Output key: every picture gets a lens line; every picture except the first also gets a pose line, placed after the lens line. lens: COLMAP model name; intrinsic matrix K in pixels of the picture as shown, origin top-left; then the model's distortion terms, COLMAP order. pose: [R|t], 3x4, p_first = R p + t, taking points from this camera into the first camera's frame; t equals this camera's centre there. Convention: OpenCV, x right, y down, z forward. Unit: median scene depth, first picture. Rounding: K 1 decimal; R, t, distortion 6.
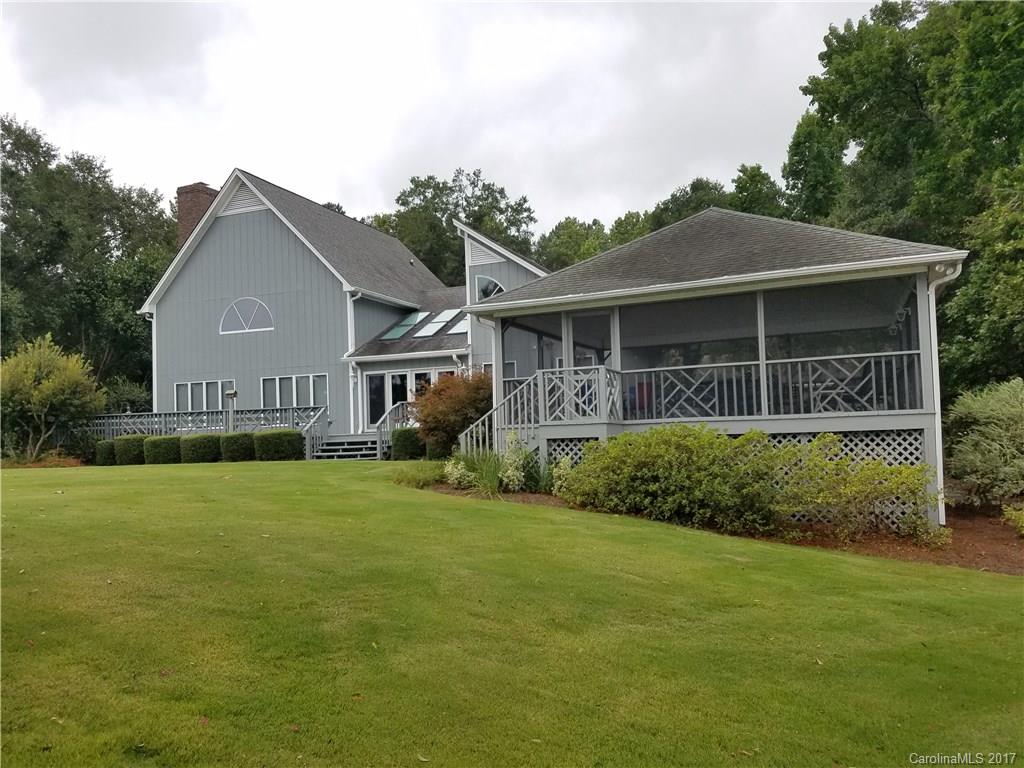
lens RADIAL K [[790.9, 0, 500.6], [0, 790.9, 403.0], [0, 0, 1]] dist [0.172017, -0.264222]
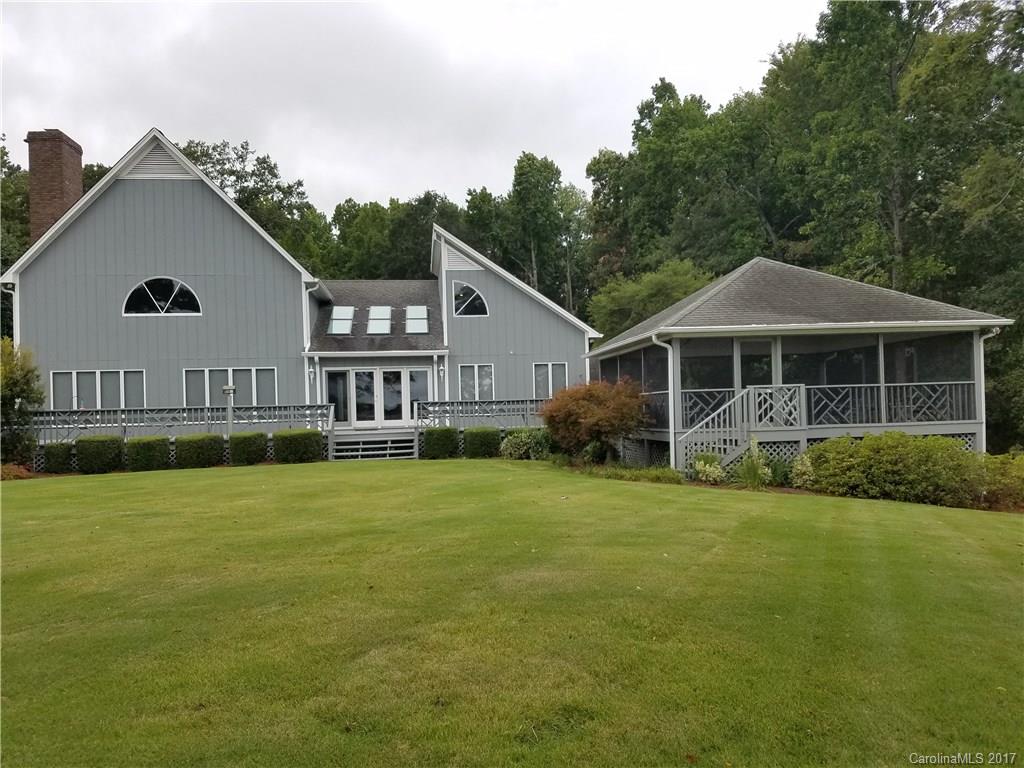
lens RADIAL K [[790.9, 0, 500.6], [0, 790.9, 403.0], [0, 0, 1]] dist [0.172017, -0.264222]
pose [[0.873667, 0.010594, 0.486409, -0.690286], [-0.018738, 0.999754, 0.011881, -0.017486], [-0.486163, -0.019494, 0.873650, 0.075340]]
